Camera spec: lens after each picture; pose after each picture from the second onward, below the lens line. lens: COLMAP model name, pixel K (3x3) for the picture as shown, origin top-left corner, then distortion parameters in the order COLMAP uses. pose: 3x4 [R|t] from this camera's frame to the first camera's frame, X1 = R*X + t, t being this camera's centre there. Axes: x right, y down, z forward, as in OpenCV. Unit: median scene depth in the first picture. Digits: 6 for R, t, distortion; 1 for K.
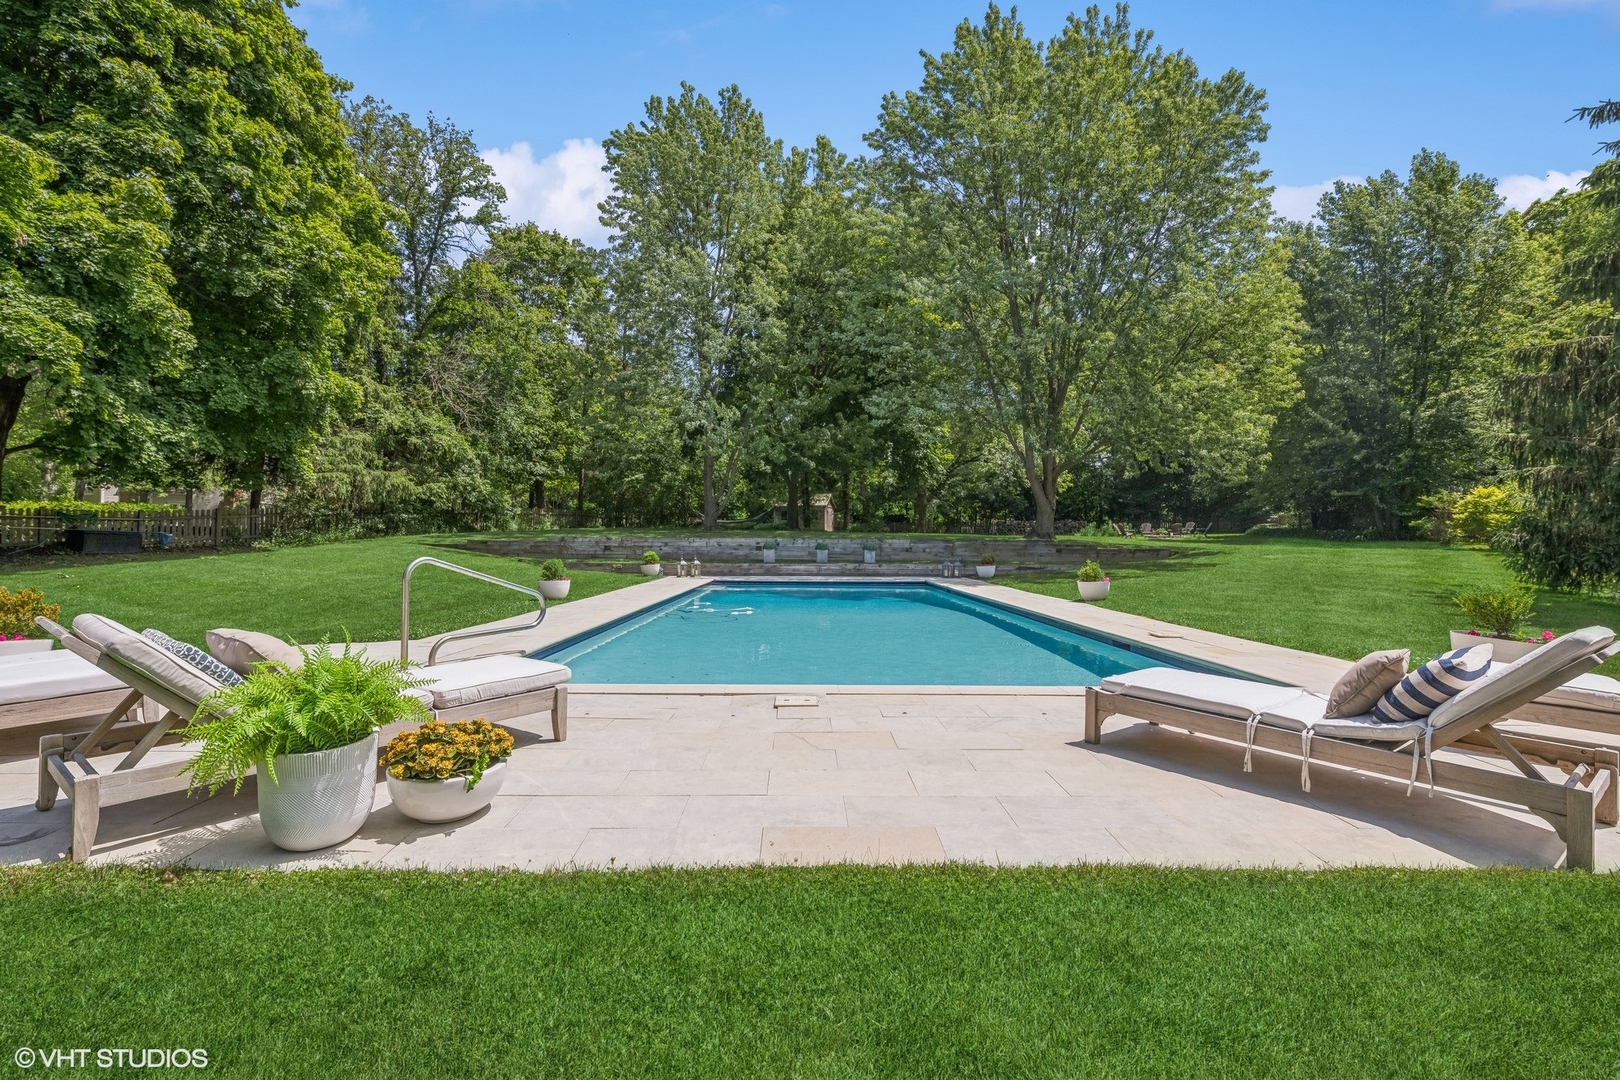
lens RADIAL K [[735.1, 0, 816.5], [0, 735.1, 539.5], [0, 0, 1]] dist [-0.024715, -0.000764]
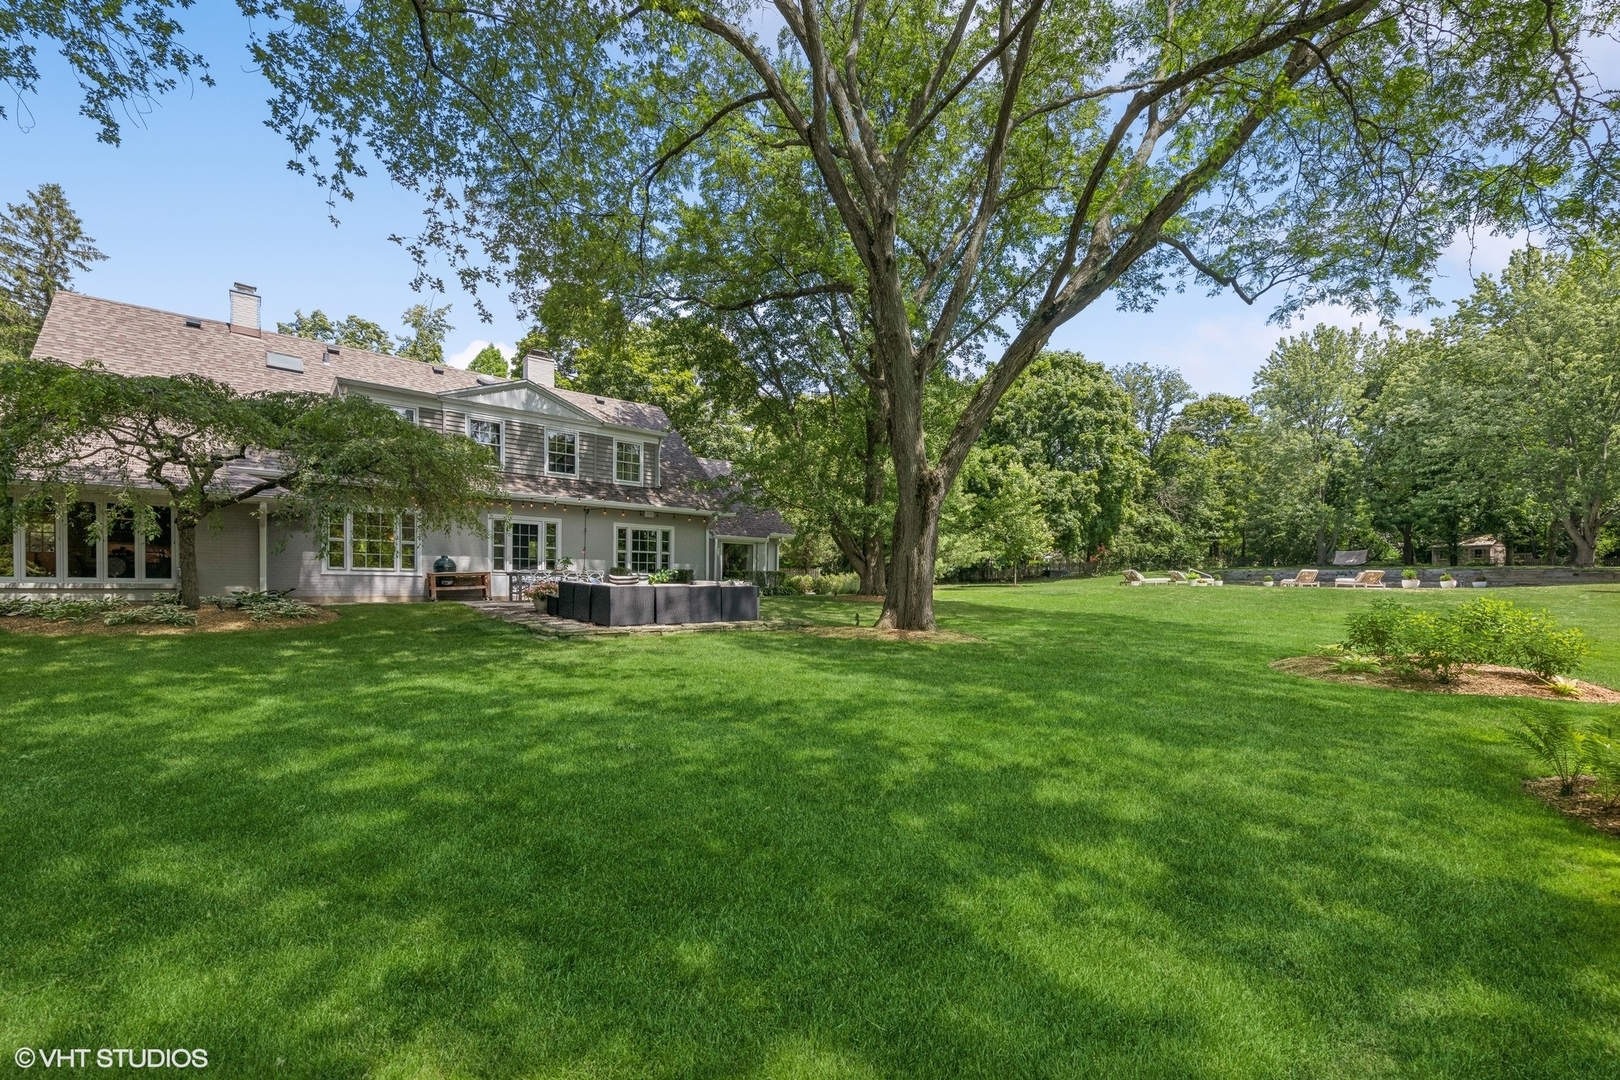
lens RADIAL K [[617.8, 0, 821.1], [0, 617.8, 587.2], [0, 0, 1]] dist [0.029159, -0.002318]
pose [[0.606311, 0.005731, -0.795207, 0.283693], [0.001402, 0.999965, 0.008275, 0.021814], [0.795226, -0.006132, 0.606282, -0.785176]]
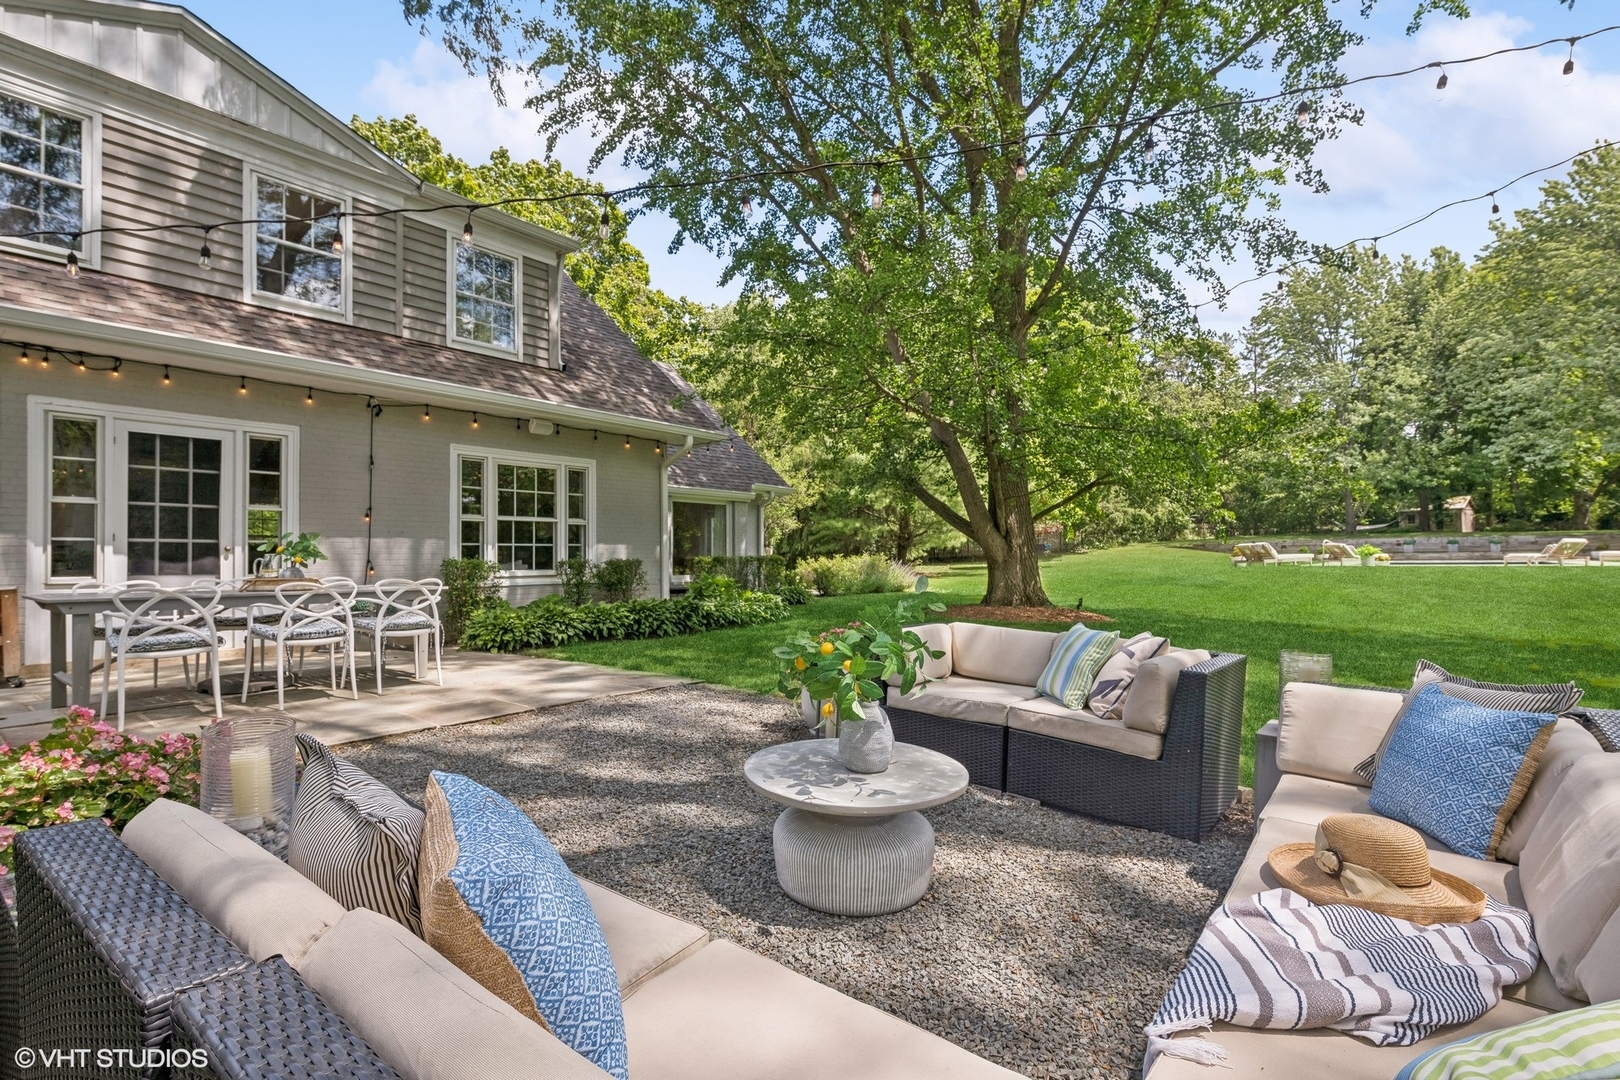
lens RADIAL K [[753.9, 0, 812.5], [0, 753.9, 537.8], [0, 0, 1]] dist [0.030774, -0.001823]
pose [[0.764836, -0.031776, -0.643440, 0.012624], [0.019916, 0.999472, -0.025684, 0.010892], [0.643917, 0.006829, 0.765065, -0.720663]]
